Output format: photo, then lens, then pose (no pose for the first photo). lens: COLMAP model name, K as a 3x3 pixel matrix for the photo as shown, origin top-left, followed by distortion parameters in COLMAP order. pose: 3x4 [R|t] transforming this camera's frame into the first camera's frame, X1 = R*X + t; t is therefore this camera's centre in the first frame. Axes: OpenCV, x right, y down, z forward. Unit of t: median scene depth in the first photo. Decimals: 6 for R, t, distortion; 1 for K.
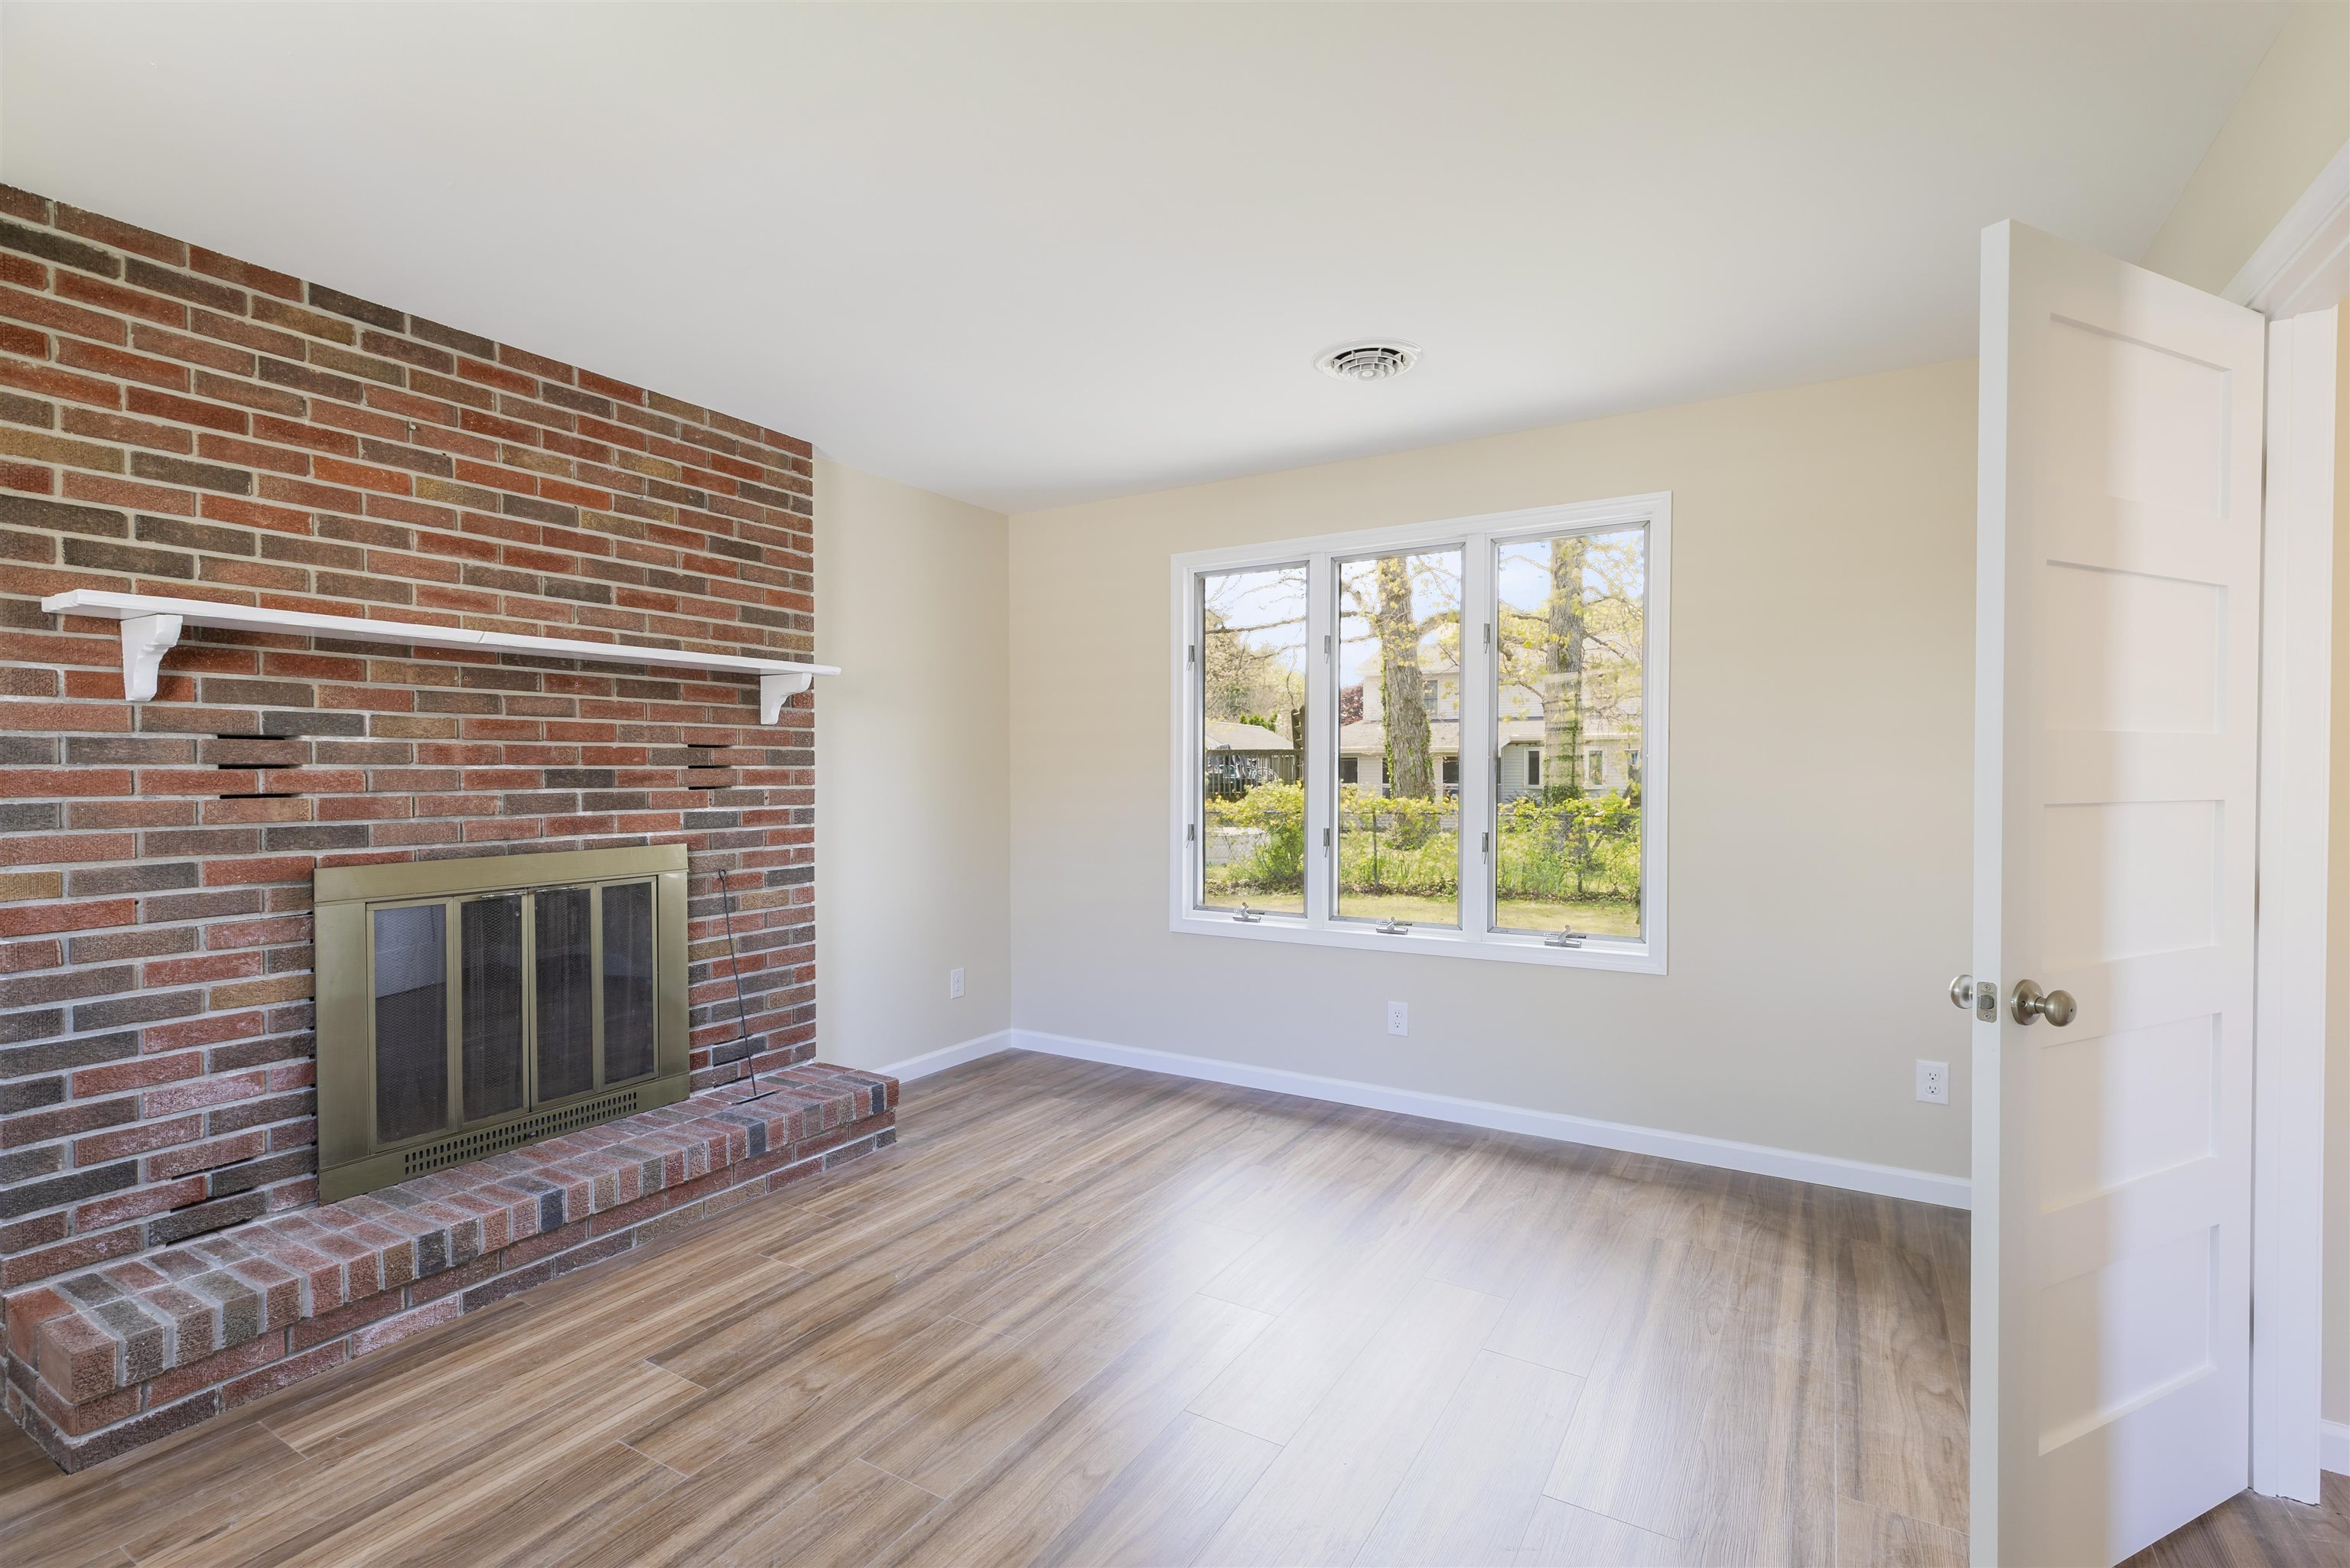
lens RADIAL K [[1055.6, 0, 1175.0], [0, 1055.6, 784.0], [0, 0, 1]] dist [0.009520, -0.000057]
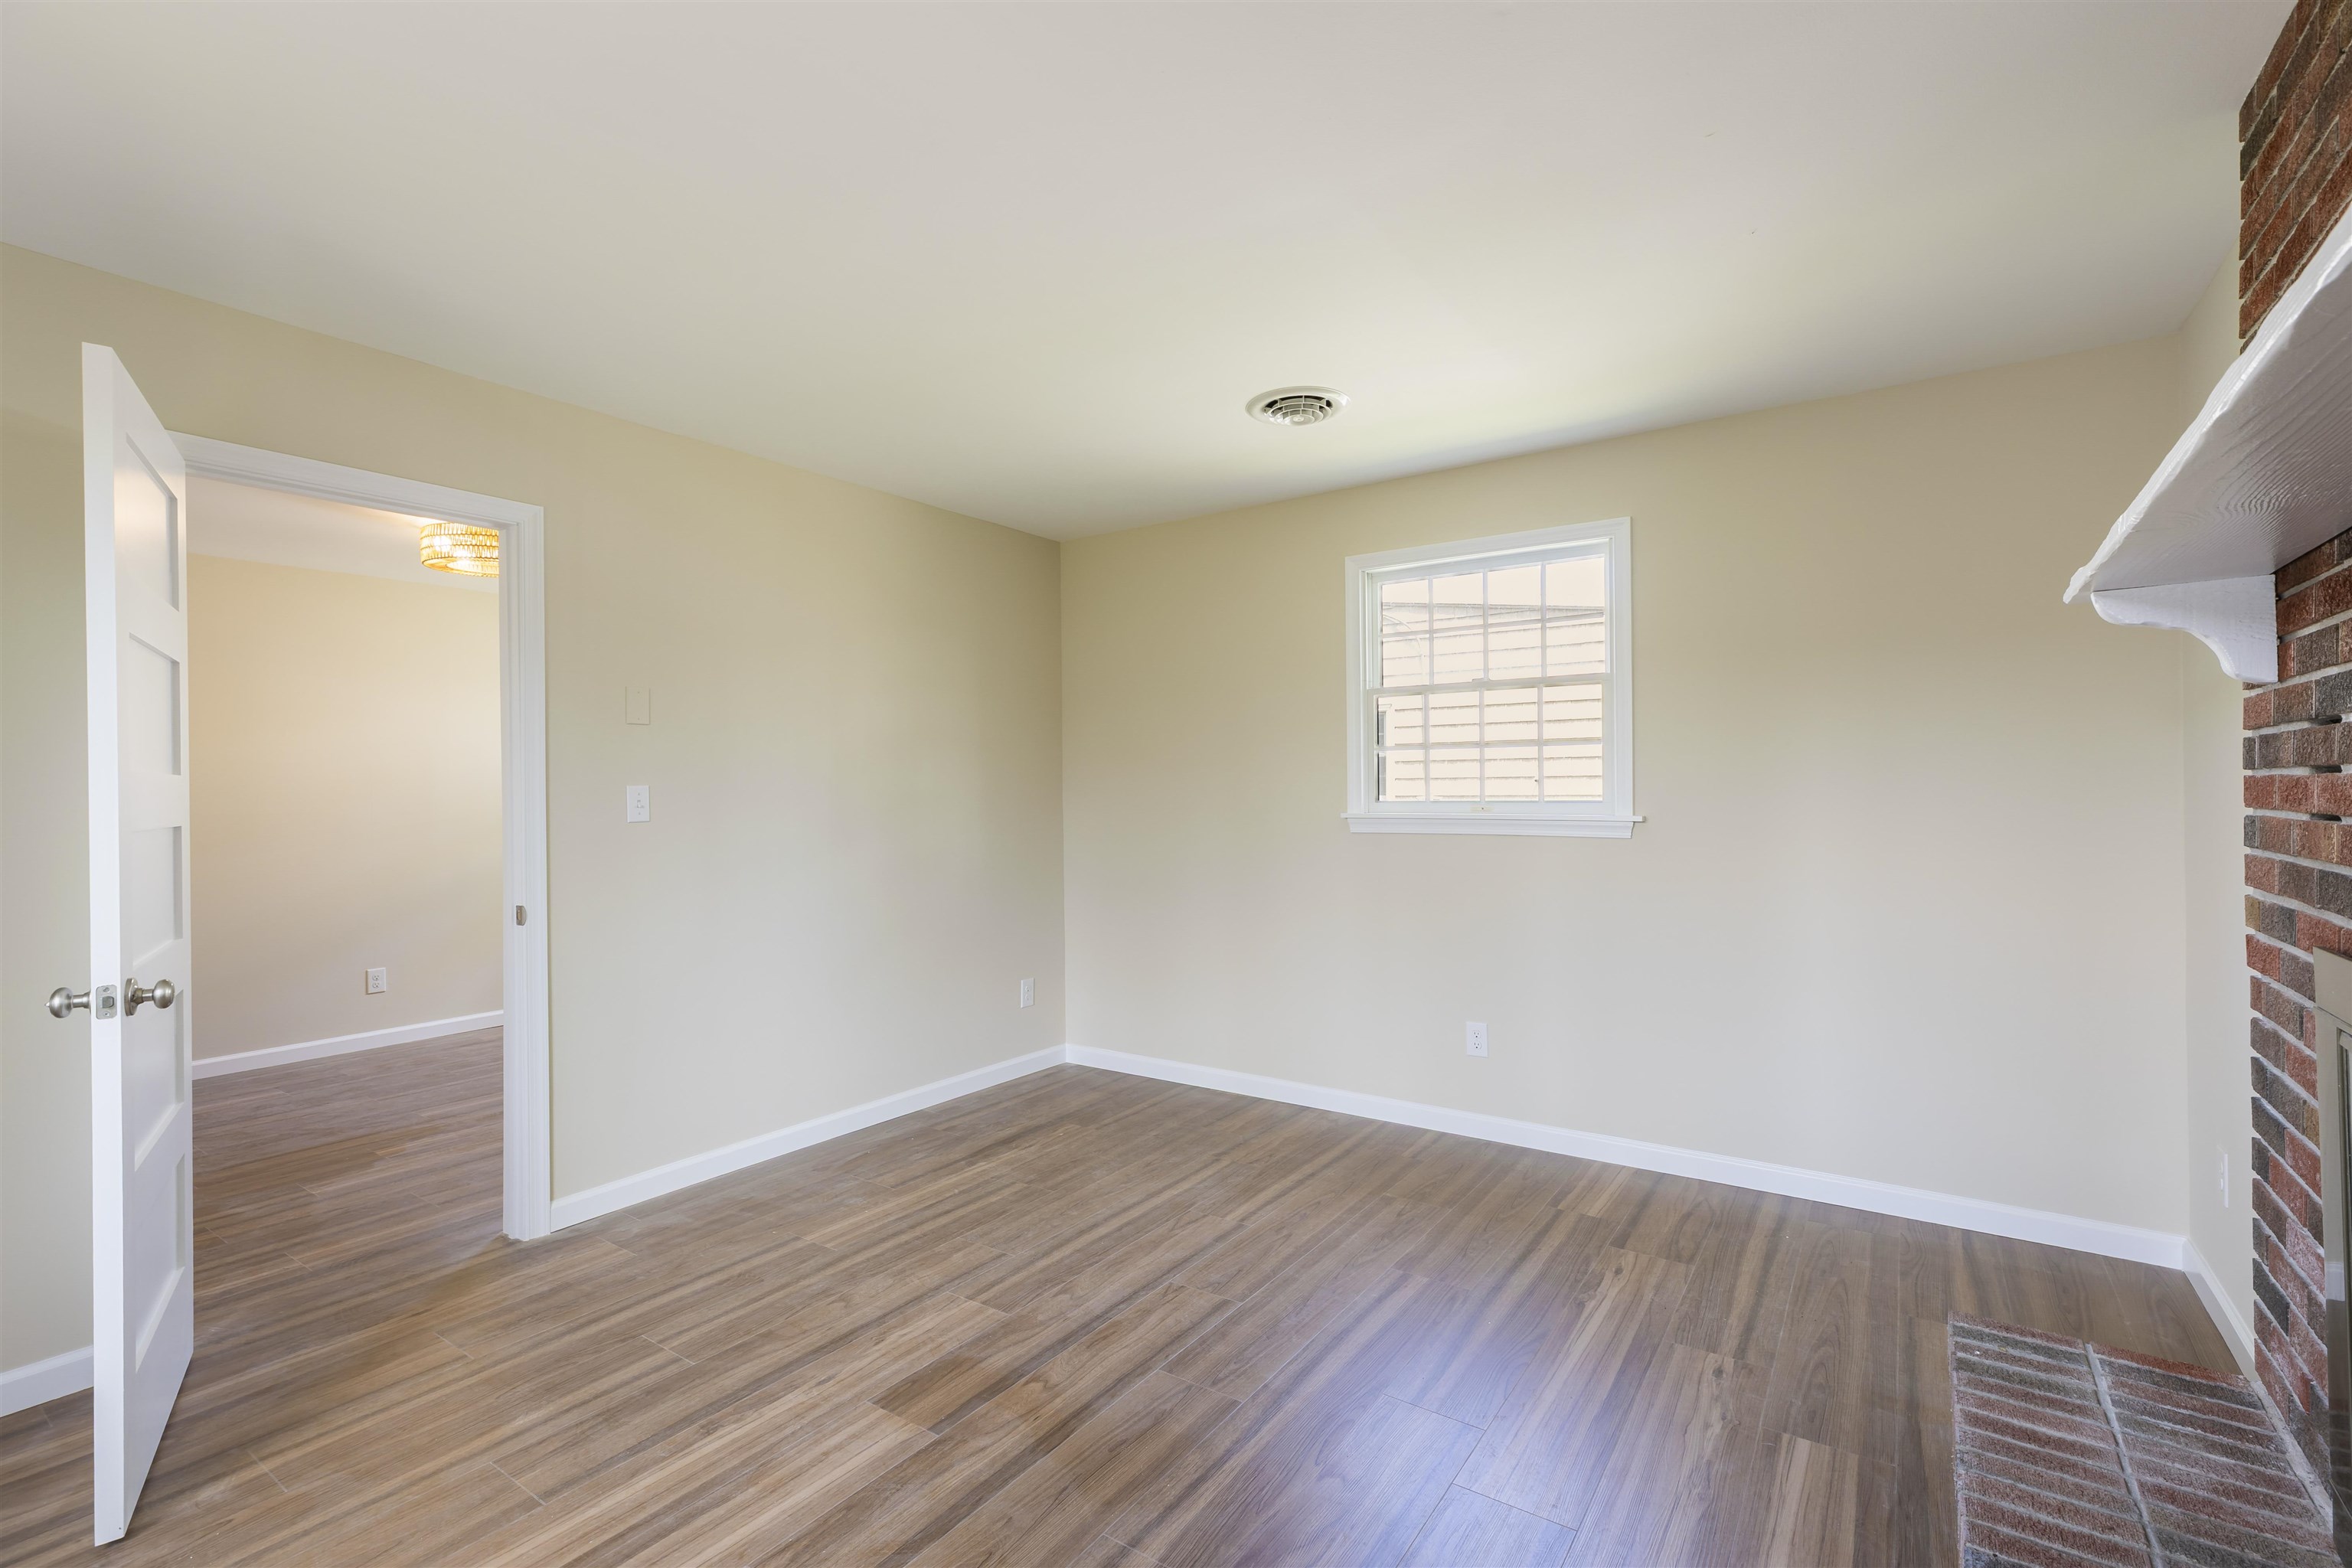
lens RADIAL K [[1056.6, 0, 1176.0], [0, 1056.6, 784.0], [0, 0, 1]] dist [0.009520, -0.000057]
pose [[-0.999078, 0.000637, 0.042917, -0.183227], [0.000993, 0.999965, 0.008266, -0.009916], [-0.042910, 0.008301, -0.999044, 1.362160]]
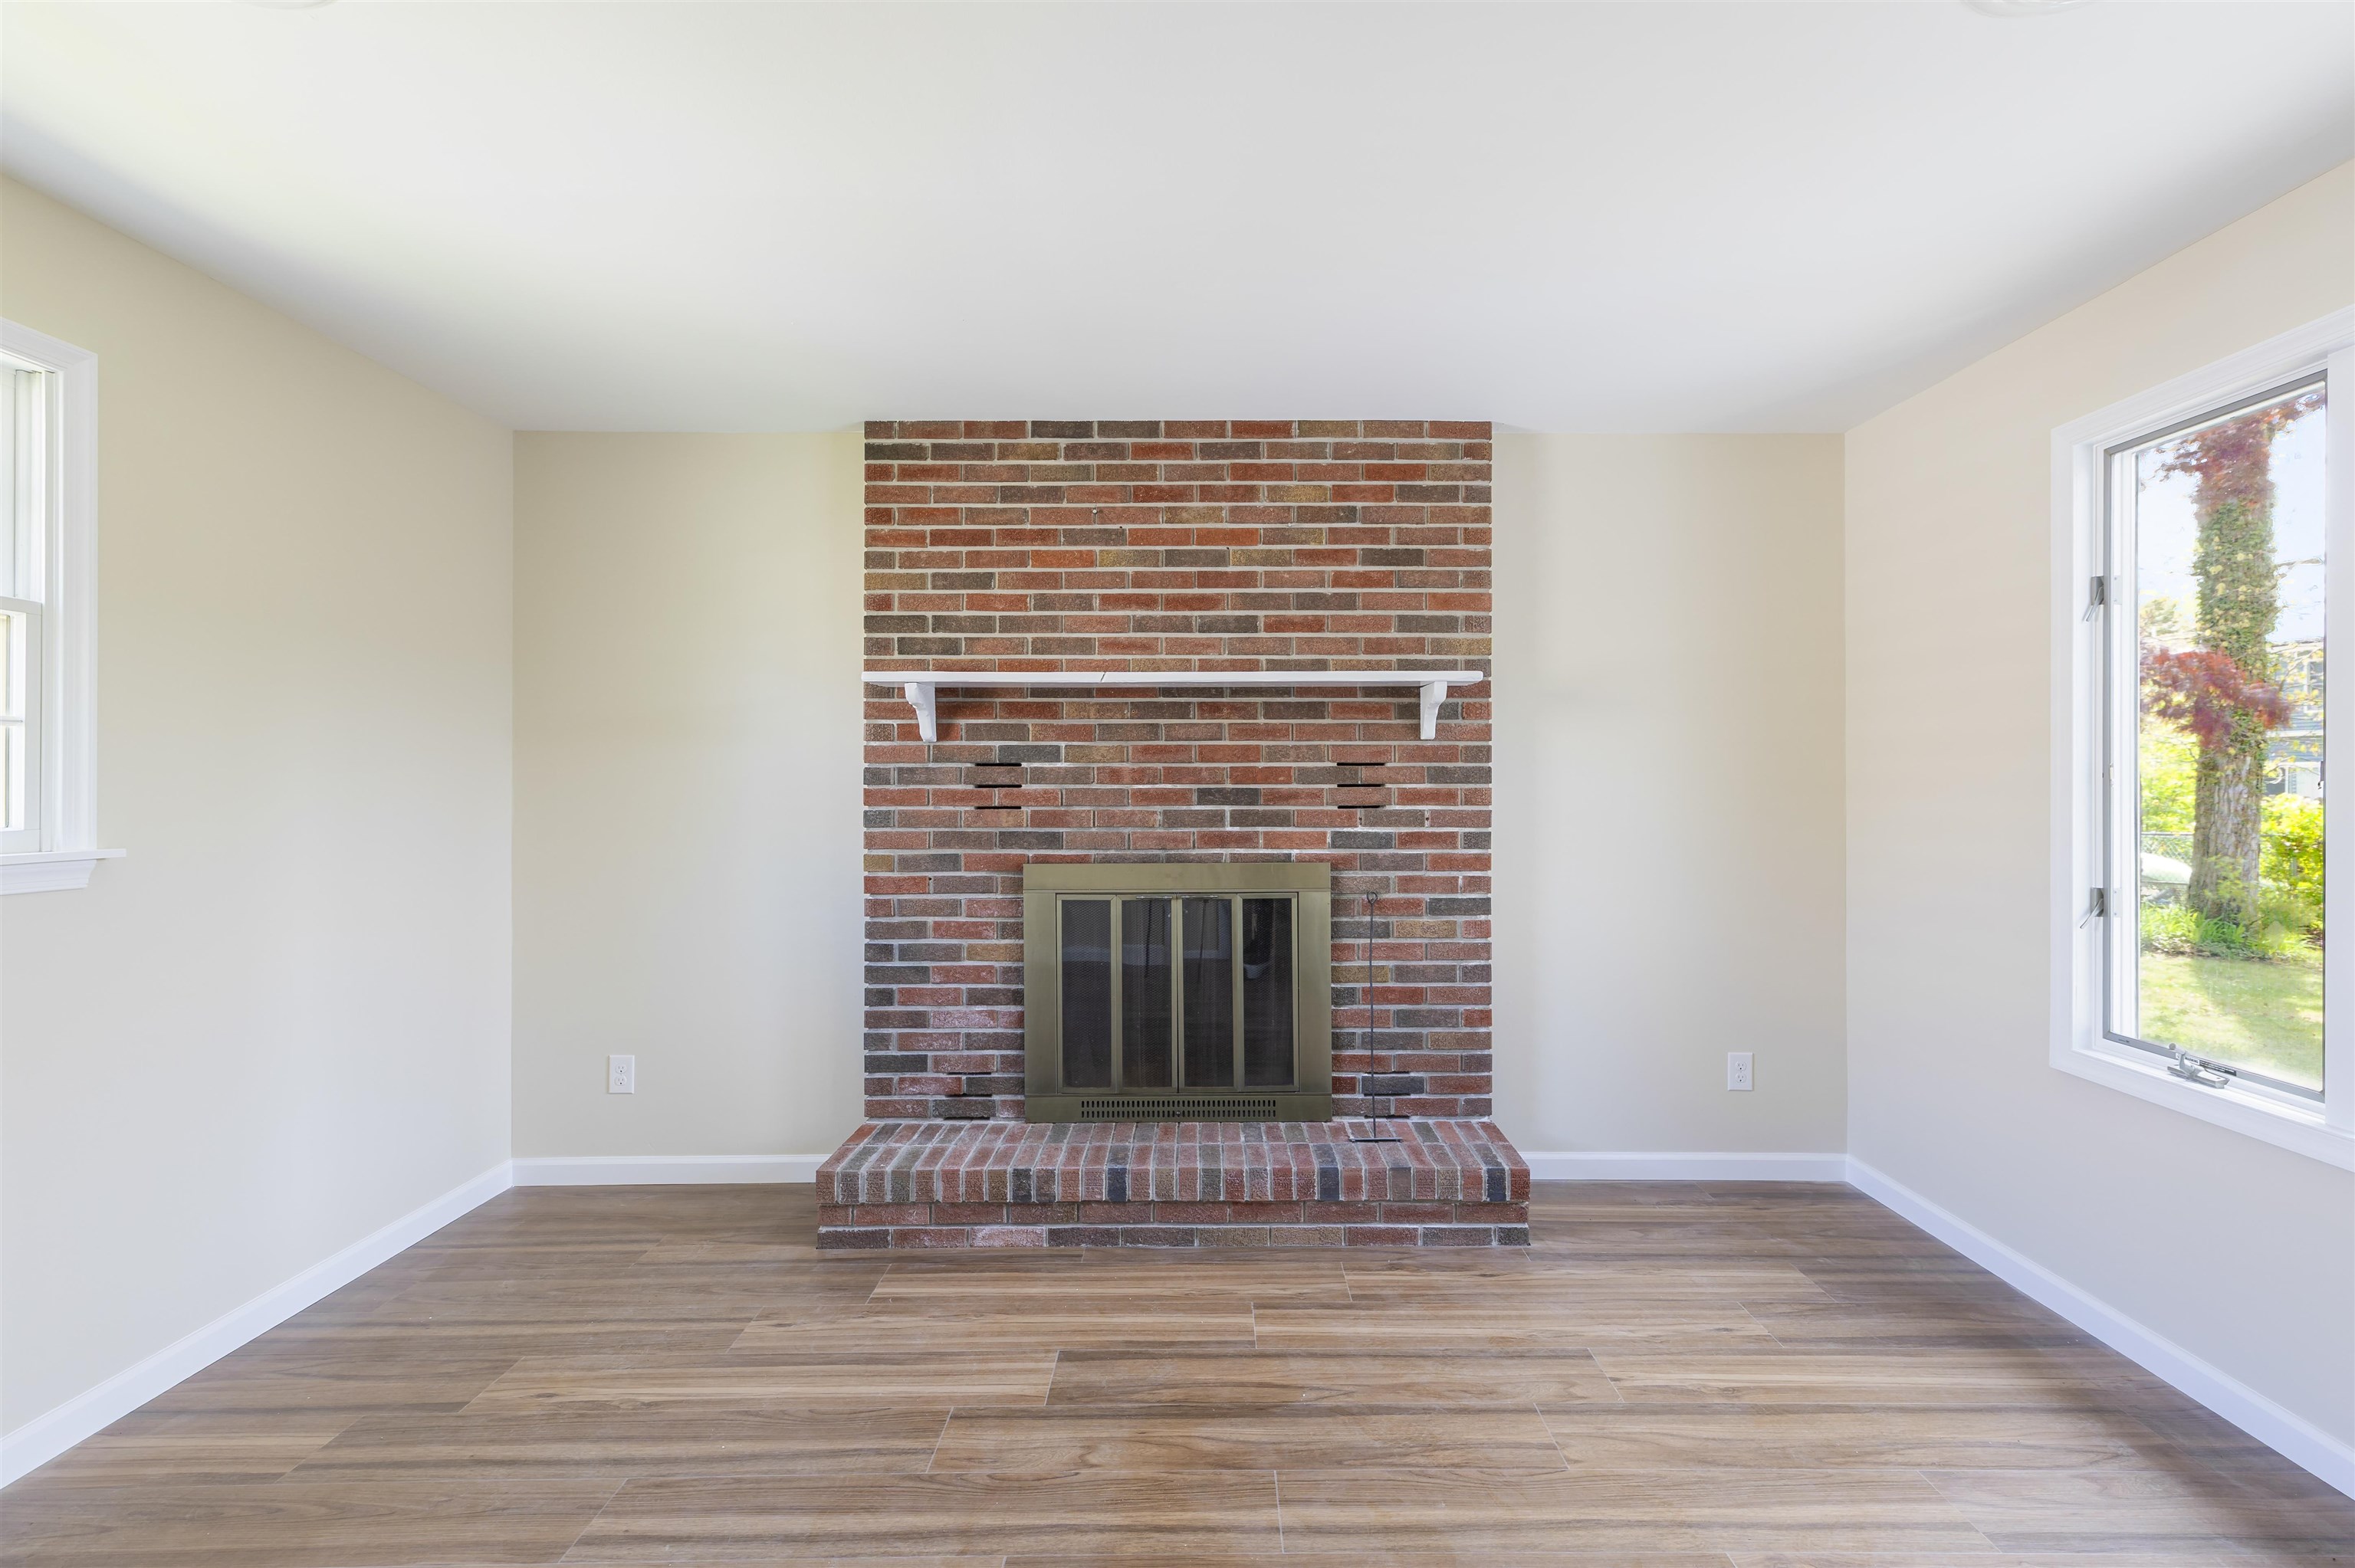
lens RADIAL K [[1070.0, 0, 1215.5], [0, 1070.0, 769.8], [0, 0, 1]] dist [0.006983, -0.000281]
pose [[0.534511, -0.005540, -0.845144, 0.372760], [-0.011565, 0.999837, -0.013868, -0.017849], [0.845083, 0.017187, 0.534359, 0.418132]]
